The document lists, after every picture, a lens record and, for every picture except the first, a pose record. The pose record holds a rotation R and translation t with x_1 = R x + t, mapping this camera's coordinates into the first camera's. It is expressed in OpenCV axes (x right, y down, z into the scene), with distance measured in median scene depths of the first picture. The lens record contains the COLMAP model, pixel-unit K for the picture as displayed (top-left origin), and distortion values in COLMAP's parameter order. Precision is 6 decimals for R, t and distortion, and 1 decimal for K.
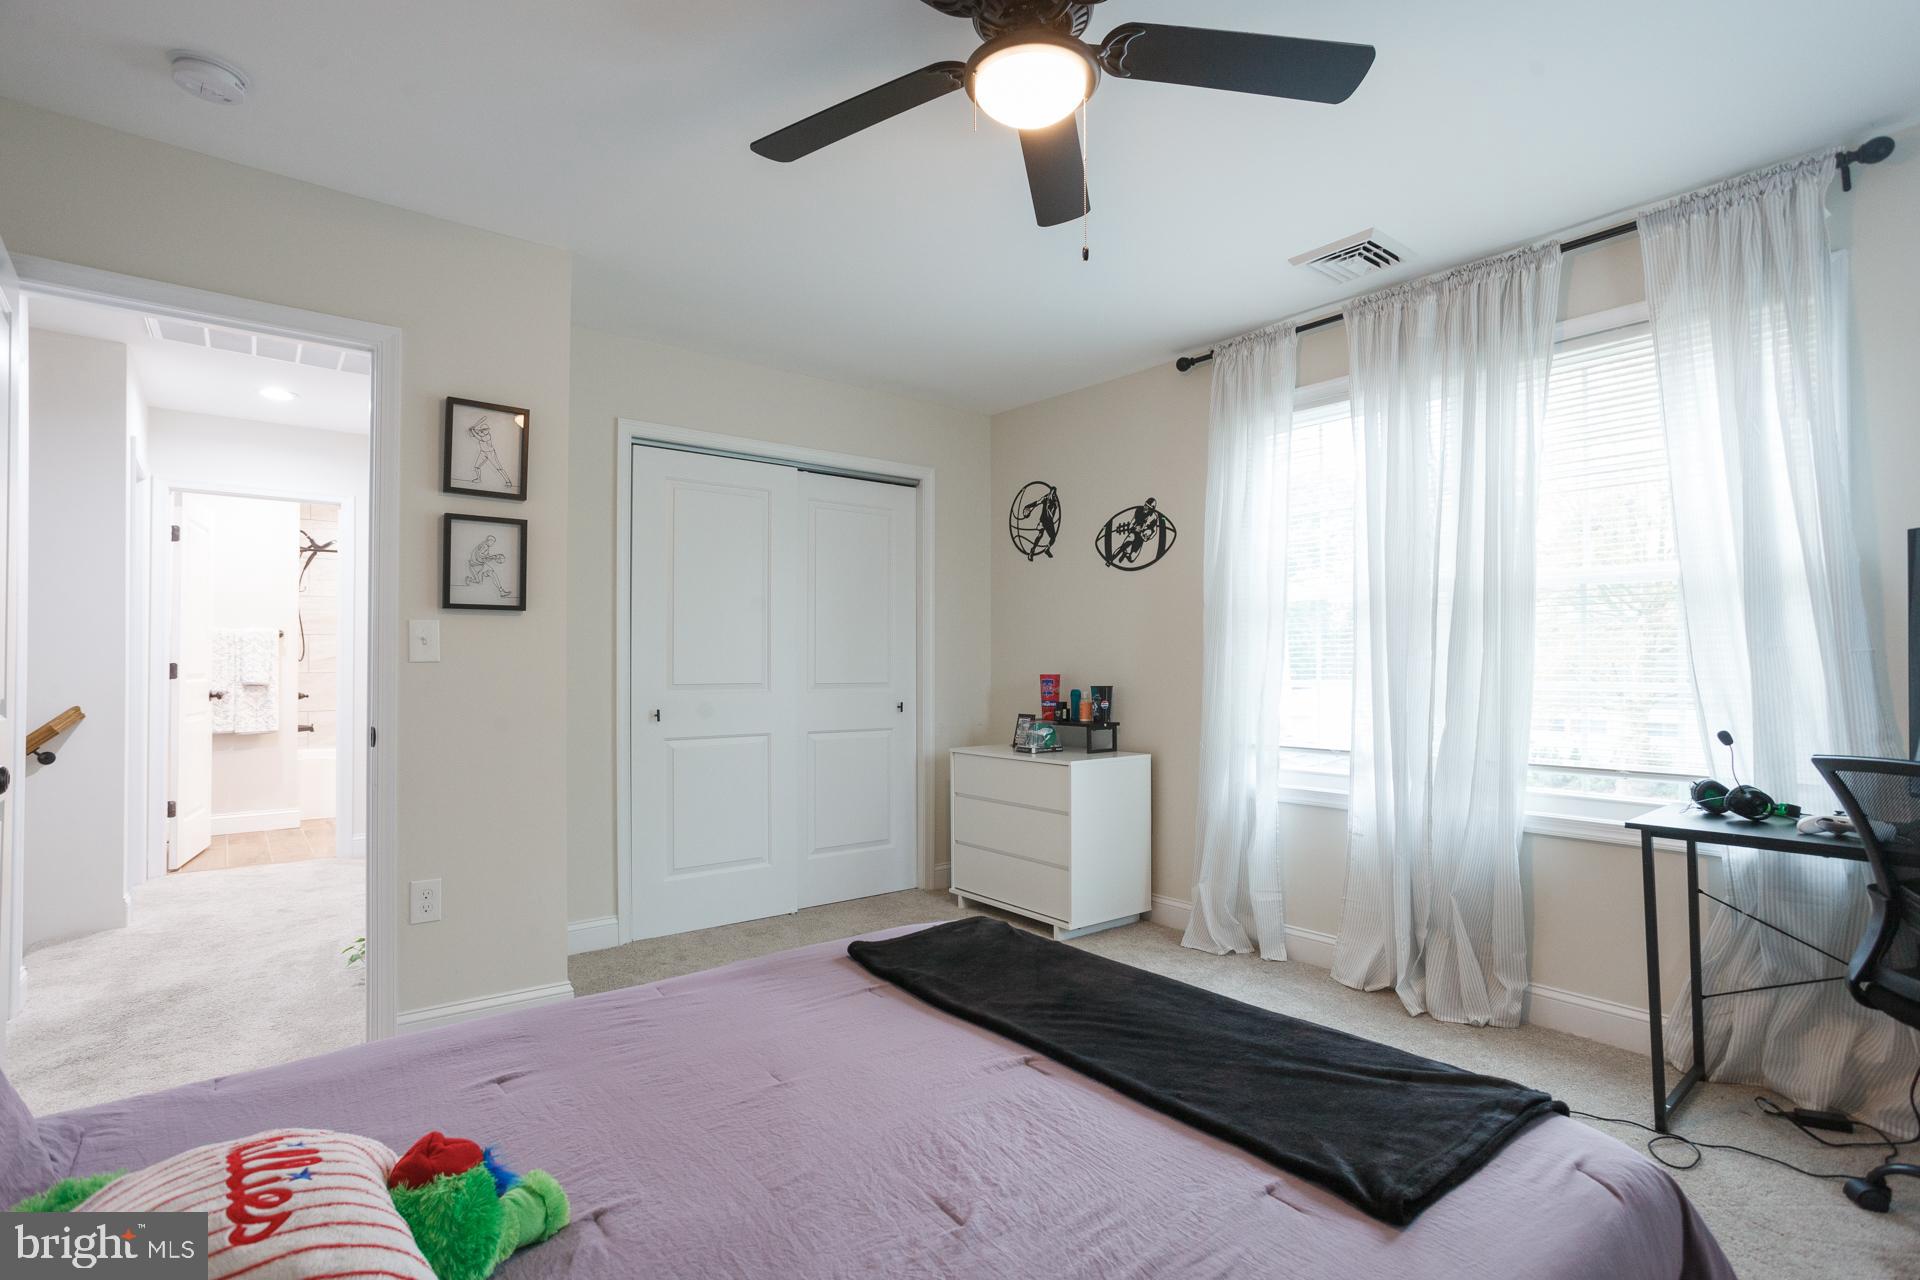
lens RADIAL K [[925.9, 0, 951.6], [0, 925.9, 654.1], [0, 0, 1]] dist [-0.001308, 0.000319]
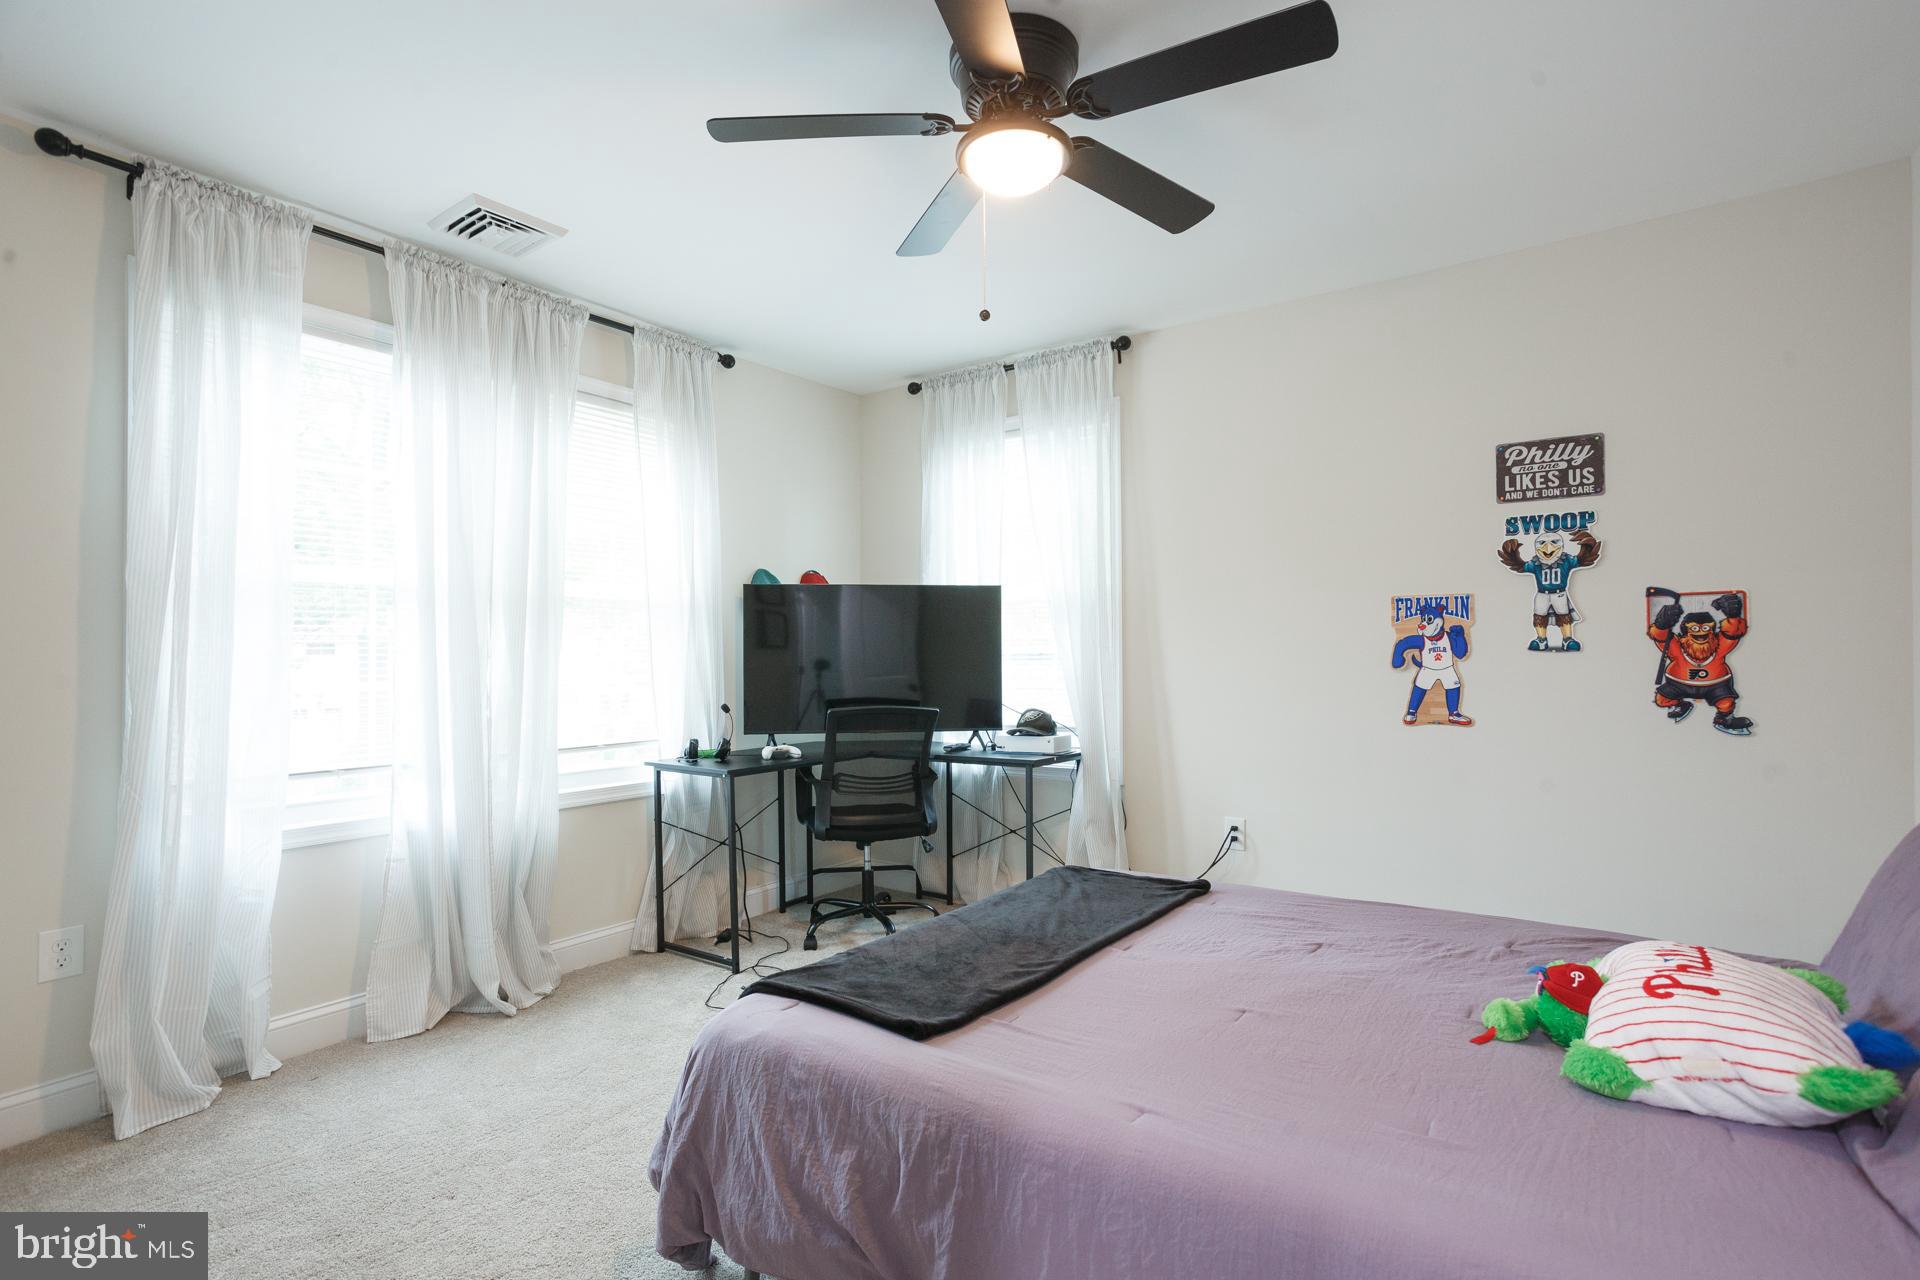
lens RADIAL K [[925.9, 0, 946.2], [0, 925.9, 637.9], [0, 0, 1]] dist [-0.001308, 0.000319]
pose [[-0.245802, 0.025480, 0.968985, -0.629342], [-0.000570, 0.999650, -0.026431, 0.014075], [-0.969320, -0.007049, -0.245702, 0.858308]]
